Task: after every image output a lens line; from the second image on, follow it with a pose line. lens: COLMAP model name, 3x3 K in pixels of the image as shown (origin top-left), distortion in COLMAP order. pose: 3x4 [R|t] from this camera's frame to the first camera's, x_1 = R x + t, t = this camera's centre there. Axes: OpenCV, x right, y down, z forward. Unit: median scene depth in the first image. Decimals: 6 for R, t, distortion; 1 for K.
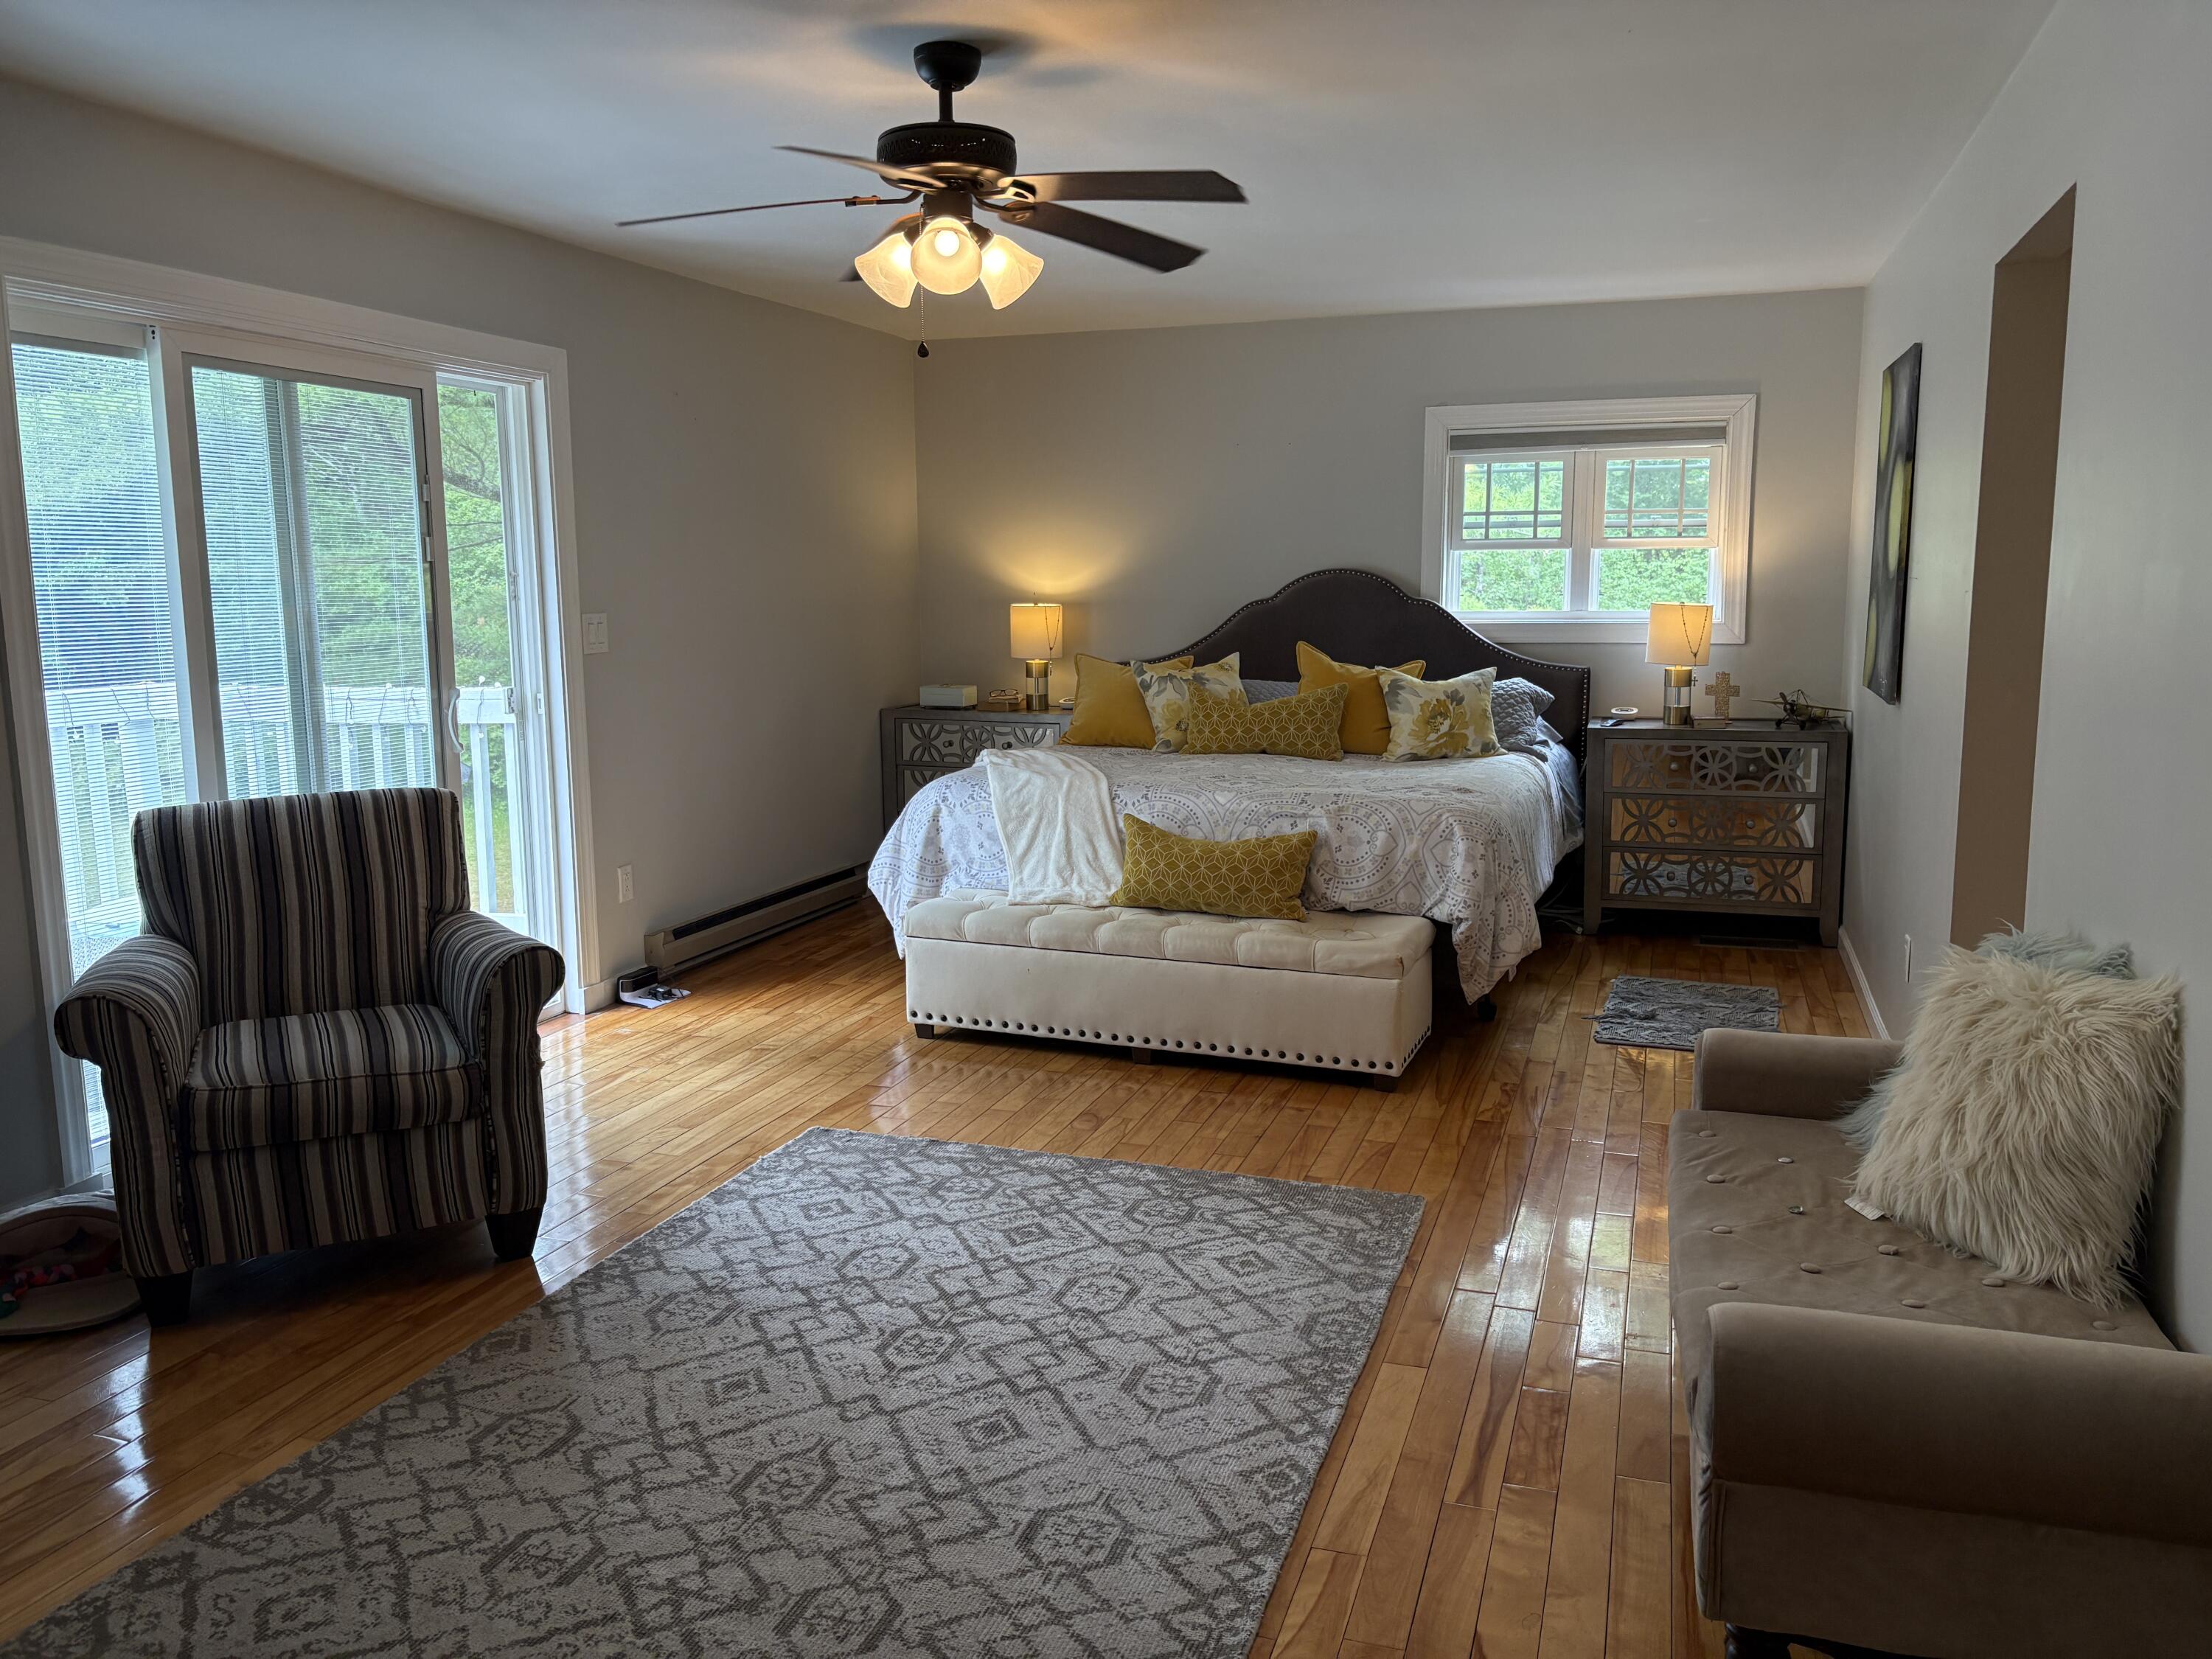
lens RADIAL K [[1677.0, 0, 1099.1], [0, 1677.0, 821.0], [0, 0, 1]] dist [0.105483, -0.155445]
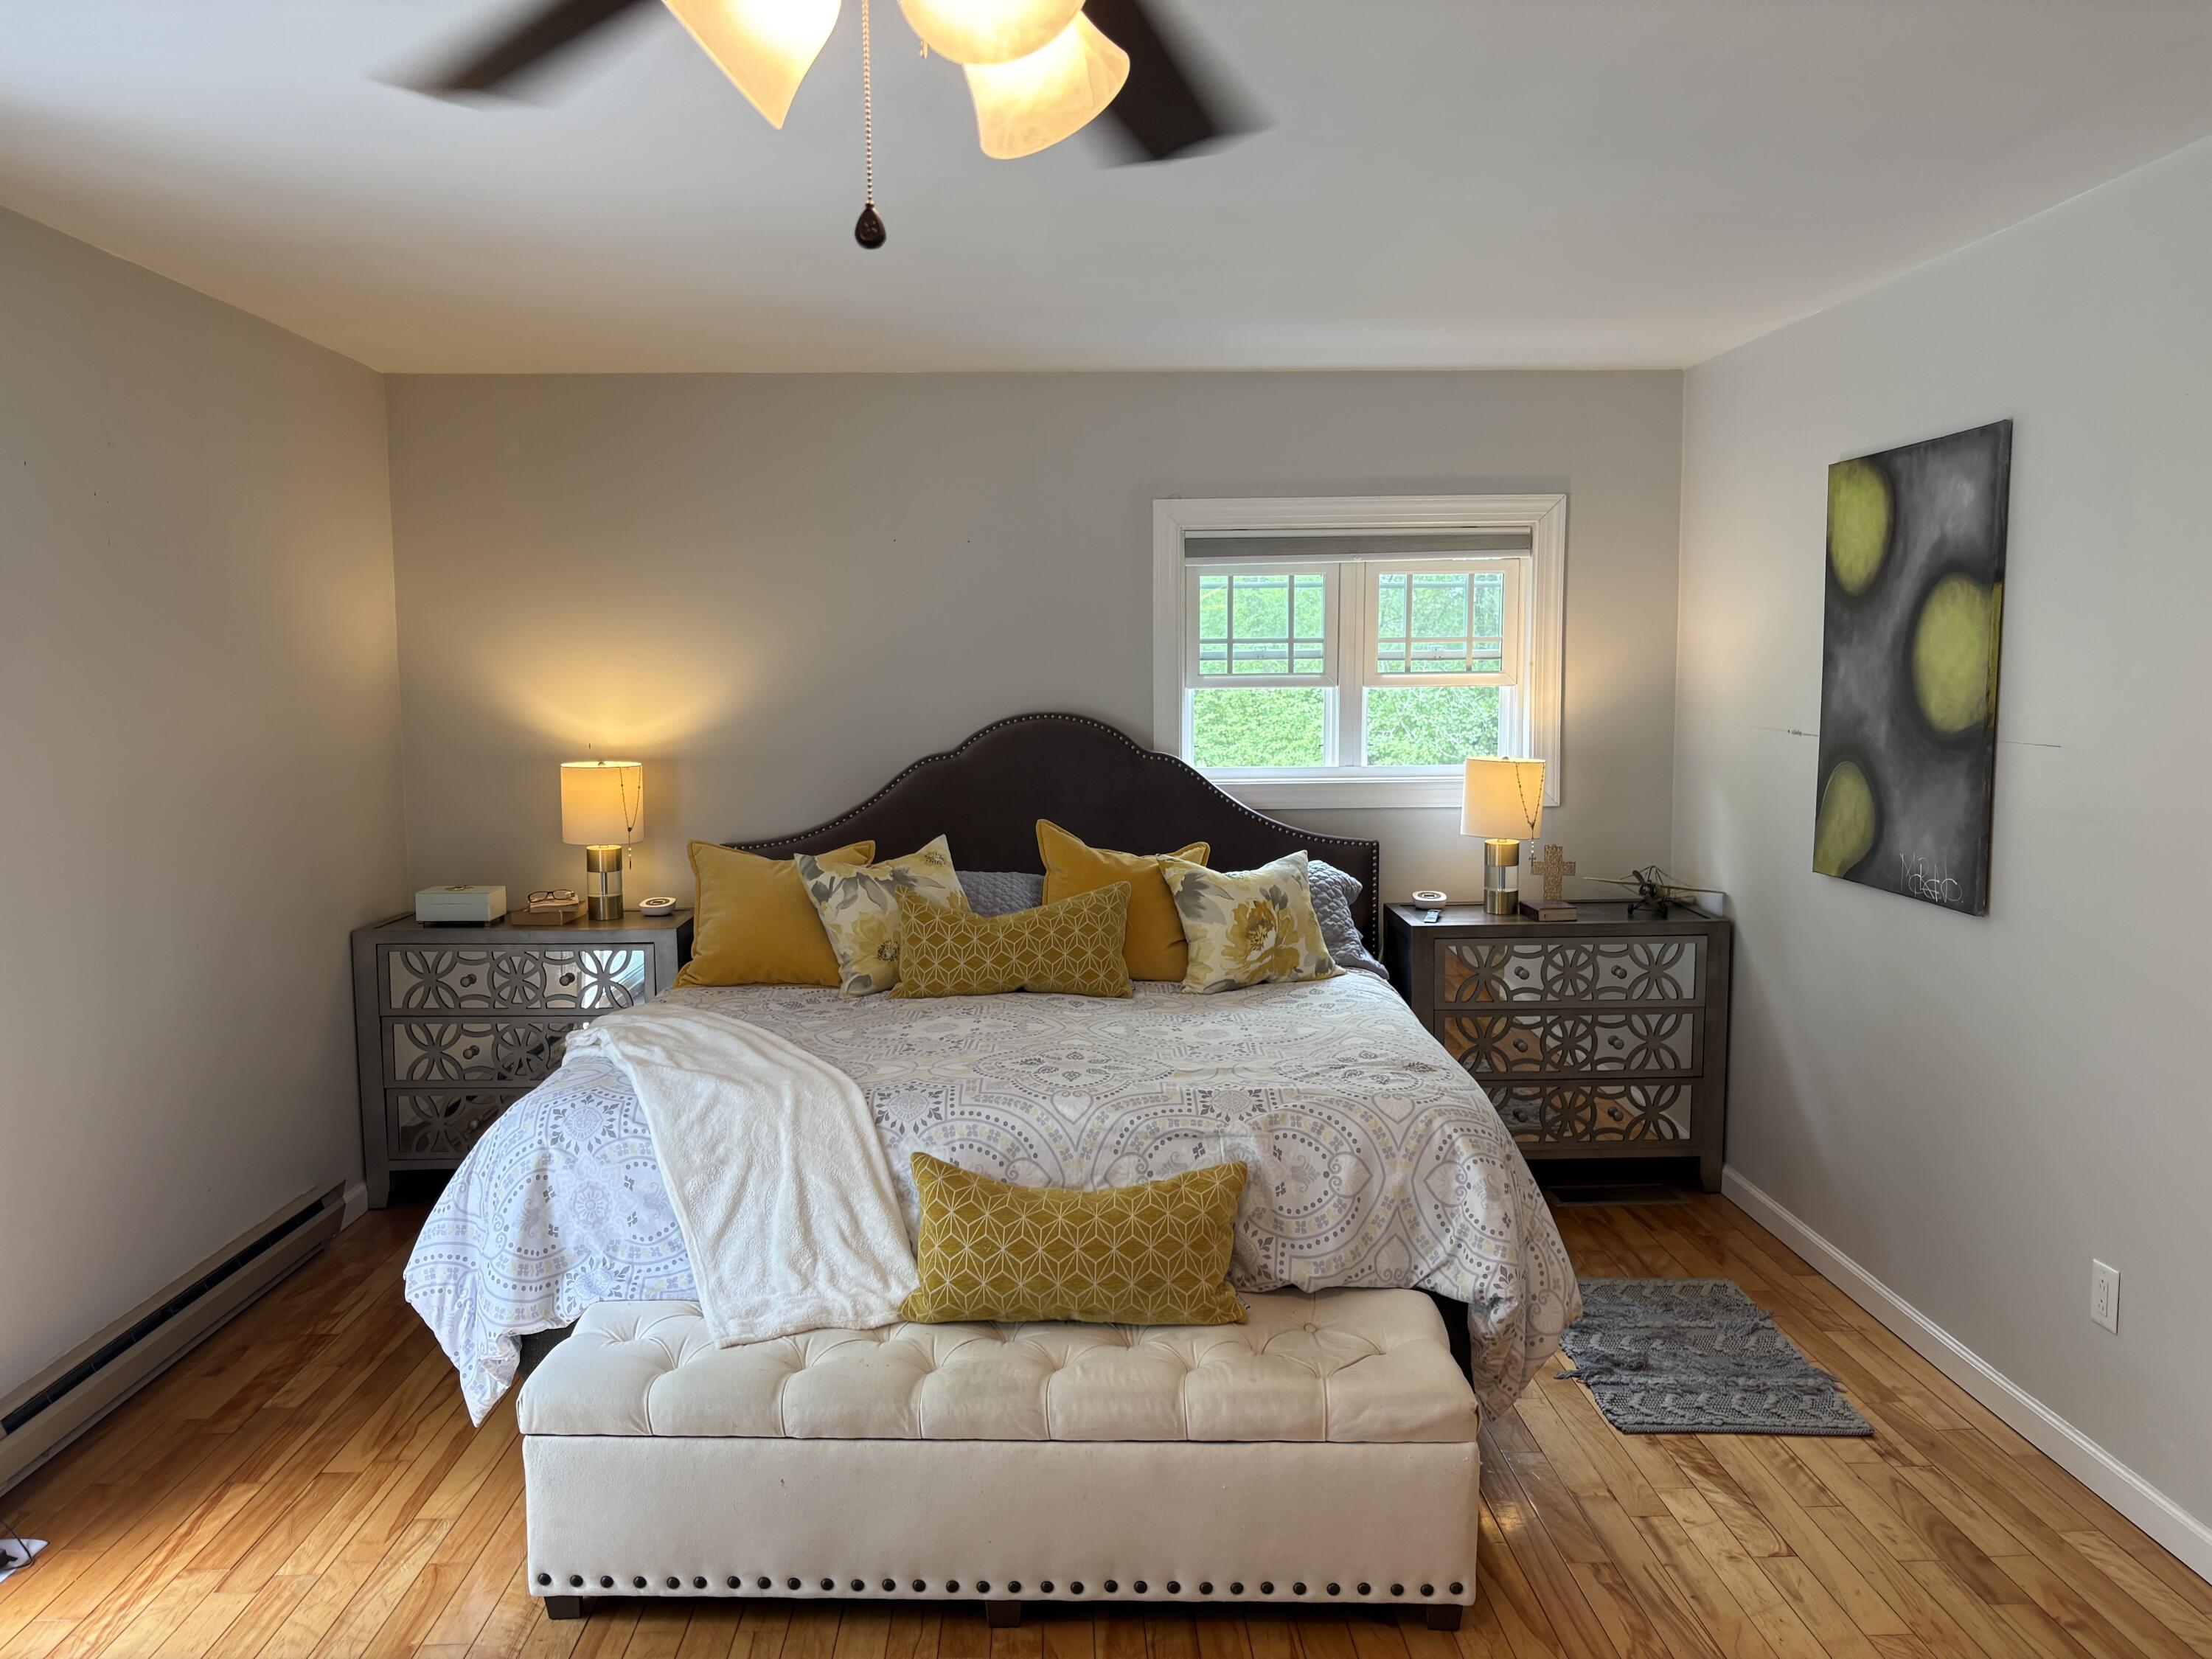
lens RADIAL K [[1689.3, 0, 1103.3], [0, 1689.3, 865.8], [0, 0, 1]] dist [0.034920, -0.053798]
pose [[0.937252, -0.037840, 0.346594, -0.114404], [0.051082, 0.998269, -0.029148, -0.078291], [-0.344891, 0.045024, 0.937562, 0.405153]]
